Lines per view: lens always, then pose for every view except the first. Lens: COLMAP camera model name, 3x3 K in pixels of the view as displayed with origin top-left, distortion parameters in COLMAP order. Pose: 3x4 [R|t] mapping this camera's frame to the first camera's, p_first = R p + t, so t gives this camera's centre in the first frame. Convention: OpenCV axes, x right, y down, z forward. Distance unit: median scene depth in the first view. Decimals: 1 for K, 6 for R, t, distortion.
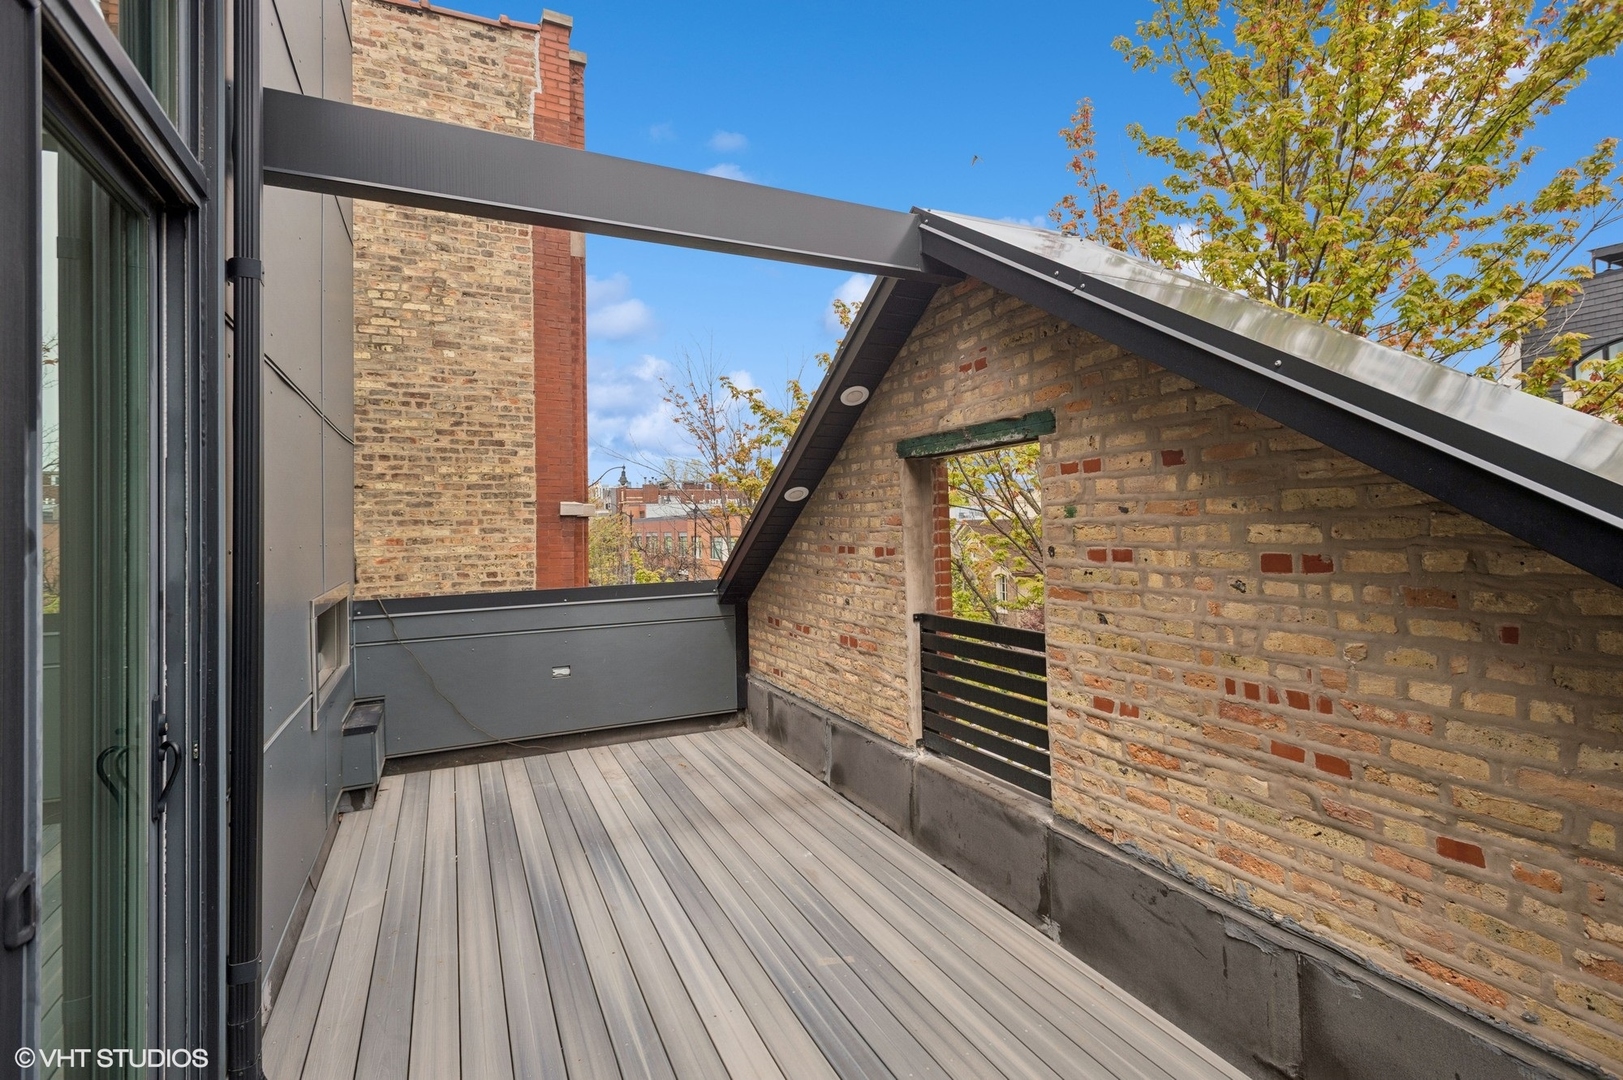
lens RADIAL K [[777.7, 0, 815.4], [0, 777.7, 531.3], [0, 0, 1]] dist [0.025188, -0.006552]
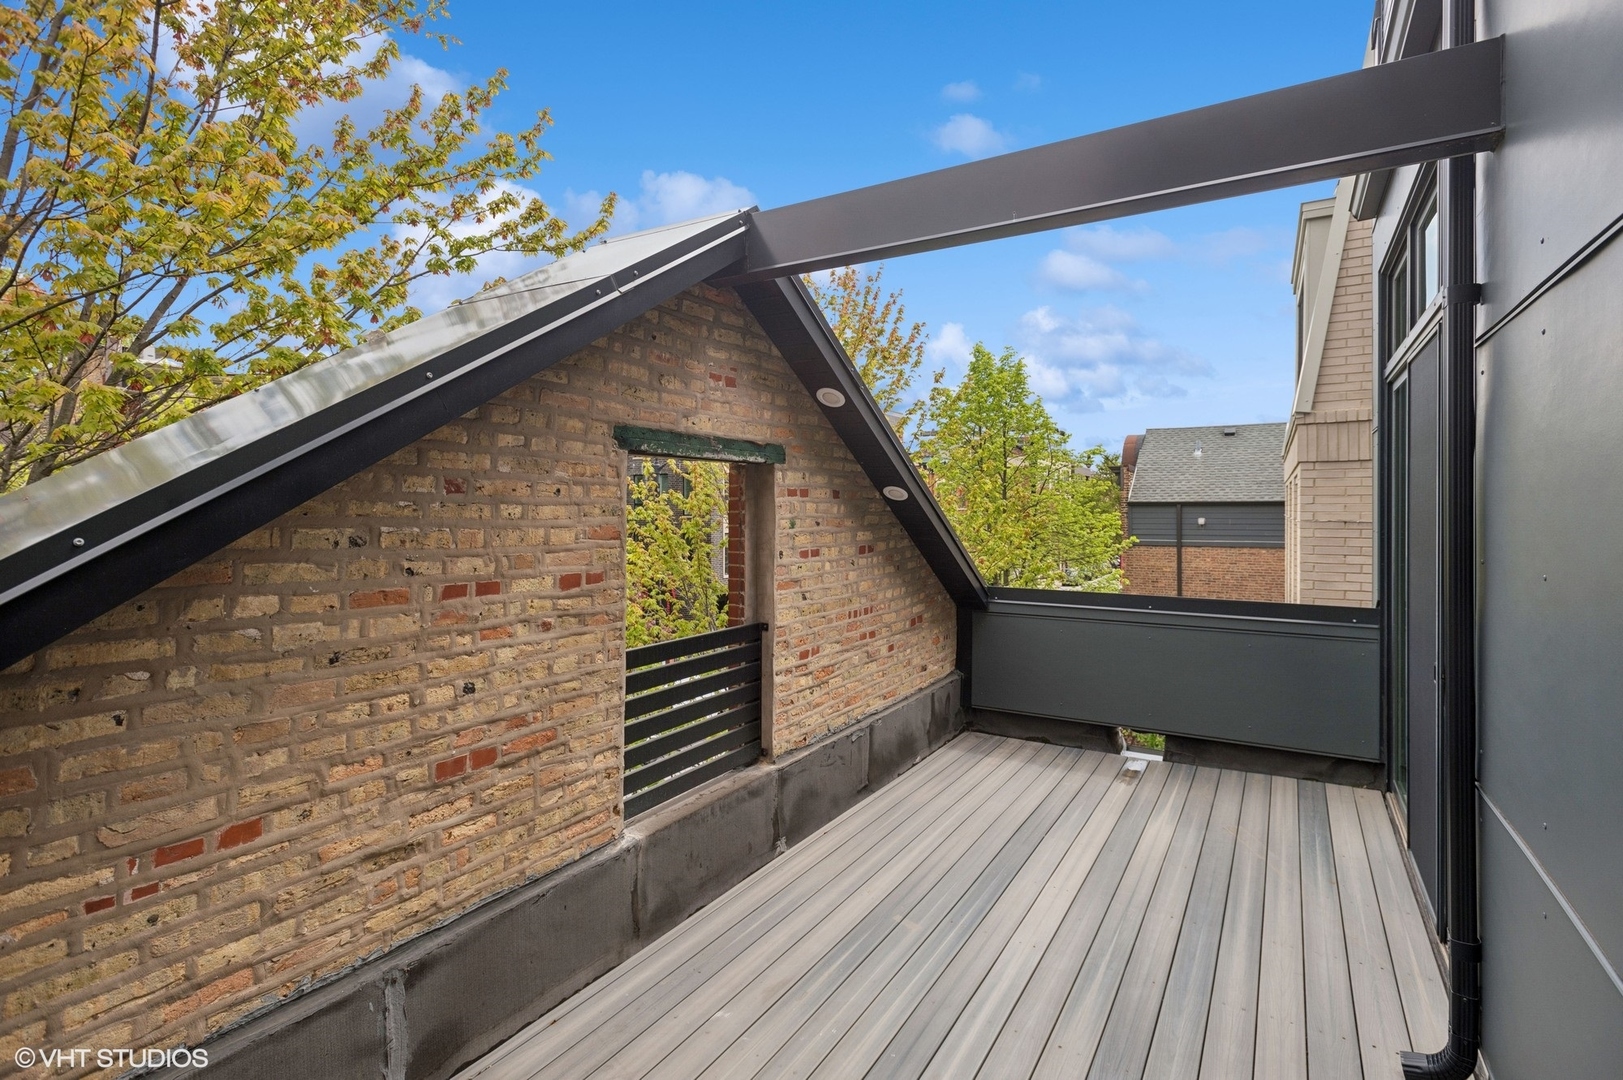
lens RADIAL K [[777.7, 0, 815.7], [0, 777.7, 528.5], [0, 0, 1]] dist [0.025188, -0.006552]
pose [[-0.553408, -0.002620, 0.832906, -0.774027], [0.012985, 0.999846, 0.011773, -0.030824], [-0.832809, 0.017330, -0.553289, 1.595220]]
